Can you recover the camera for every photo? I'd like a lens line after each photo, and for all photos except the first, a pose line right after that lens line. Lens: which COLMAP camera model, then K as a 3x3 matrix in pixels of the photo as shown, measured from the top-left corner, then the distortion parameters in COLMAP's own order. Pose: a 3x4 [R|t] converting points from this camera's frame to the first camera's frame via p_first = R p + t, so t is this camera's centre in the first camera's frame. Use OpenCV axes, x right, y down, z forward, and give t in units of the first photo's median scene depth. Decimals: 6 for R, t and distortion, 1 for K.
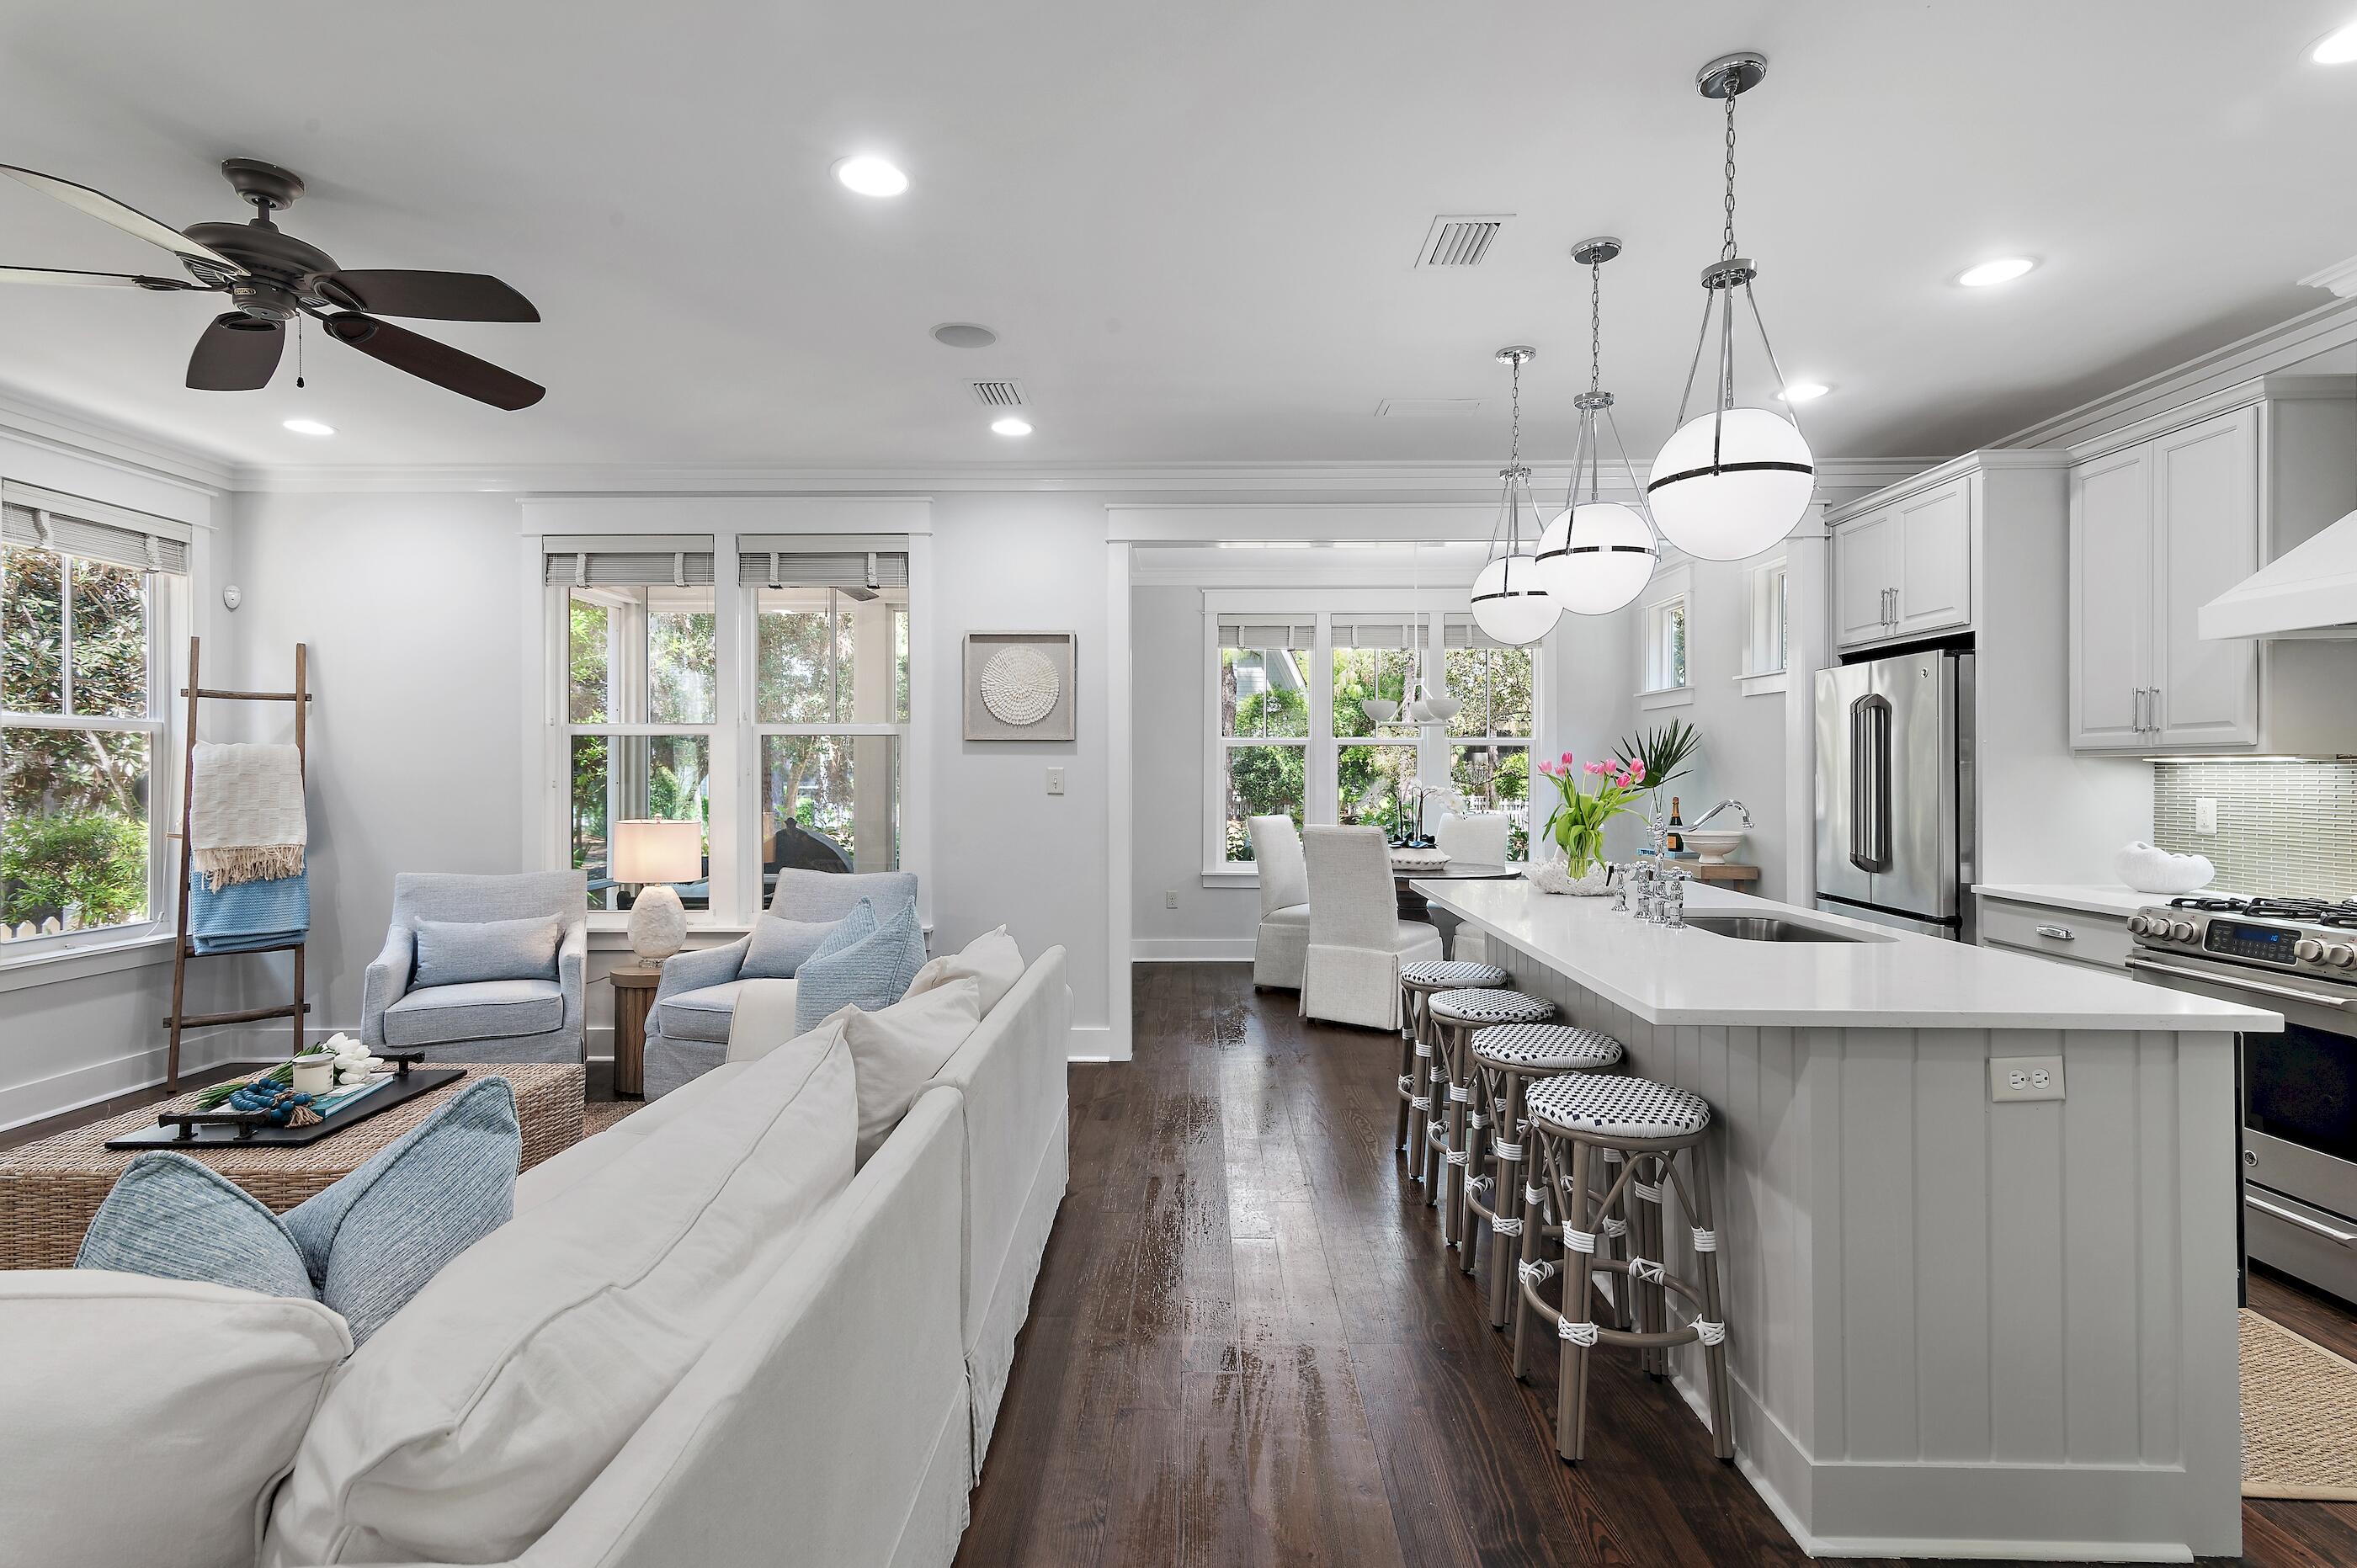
lens RADIAL K [[1156.0, 0, 1174.3], [0, 1156.0, 778.0], [0, 0, 1]] dist [-0.001932, -0.001072]
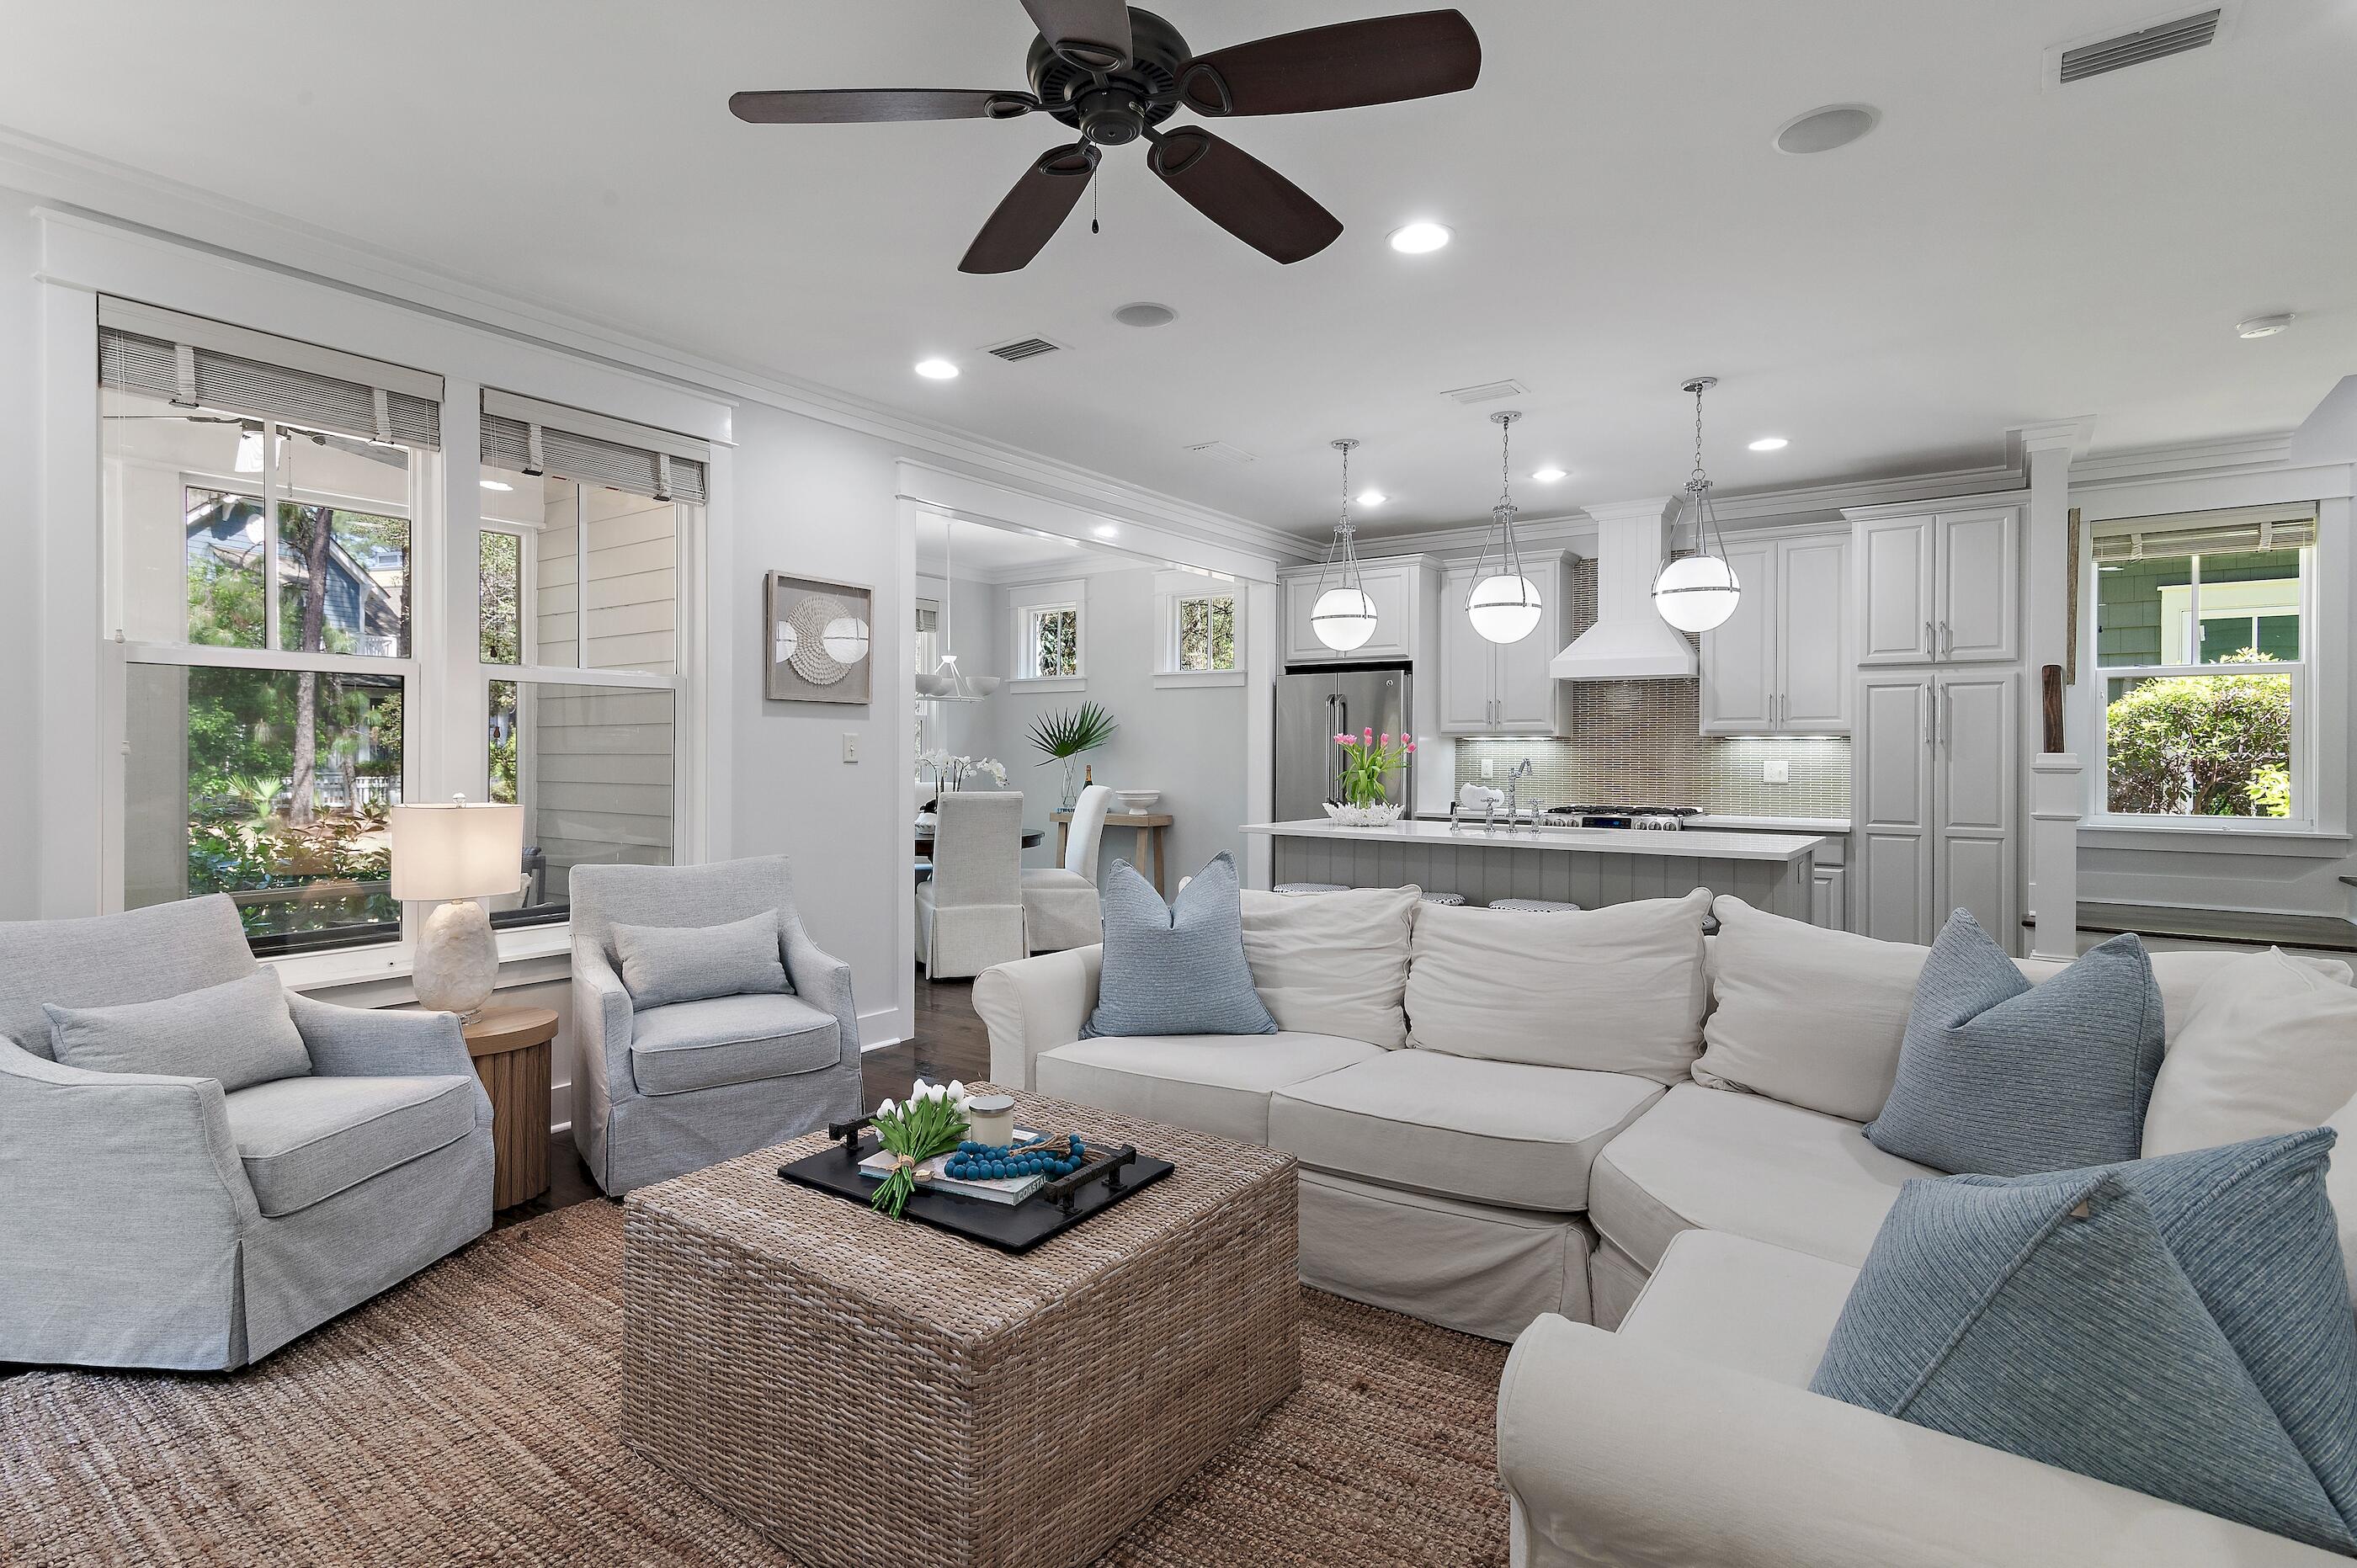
lens RADIAL K [[1156.0, 0, 1170.5], [0, 1156.0, 765.8], [0, 0, 1]] dist [-0.001932, -0.001072]
pose [[0.565194, -0.006257, 0.824934, -0.713877], [0.002224, 0.999979, 0.006062, 0.011793], [-0.824955, -0.001592, 0.565196, 0.275037]]
